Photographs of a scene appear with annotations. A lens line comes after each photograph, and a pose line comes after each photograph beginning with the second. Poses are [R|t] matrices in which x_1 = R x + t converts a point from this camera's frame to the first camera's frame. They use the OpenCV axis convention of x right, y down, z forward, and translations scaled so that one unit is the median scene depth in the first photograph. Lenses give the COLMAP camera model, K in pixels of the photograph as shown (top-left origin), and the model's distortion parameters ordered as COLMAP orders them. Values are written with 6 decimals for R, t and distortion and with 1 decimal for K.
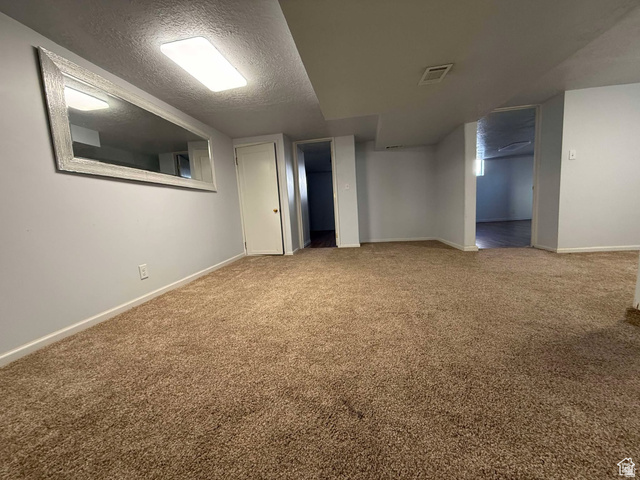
lens RADIAL K [[256.5, 0, 319.0], [0, 256.5, 240.4], [0, 0, 1]] dist [-0.000278, 0.000002]
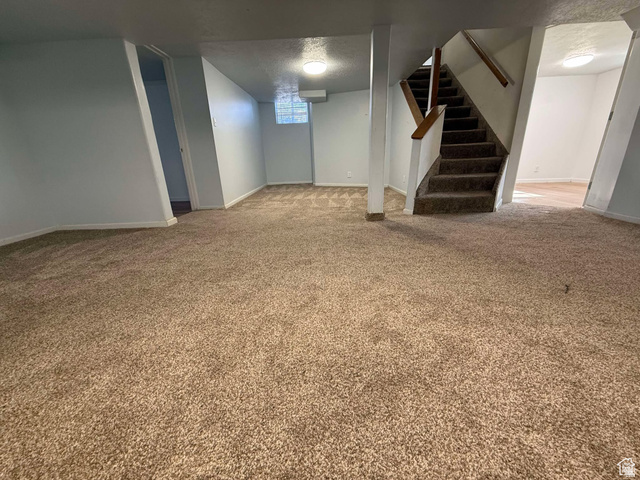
lens RADIAL K [[256.5, 0, 318.5], [0, 256.5, 240.1], [0, 0, 1]] dist [-0.000278, 0.000002]
pose [[-0.132672, -0.247877, 0.959664, -0.390038], [0.166956, 0.948799, 0.268152, -0.079633], [-0.976997, 0.195798, -0.084495, 0.971959]]
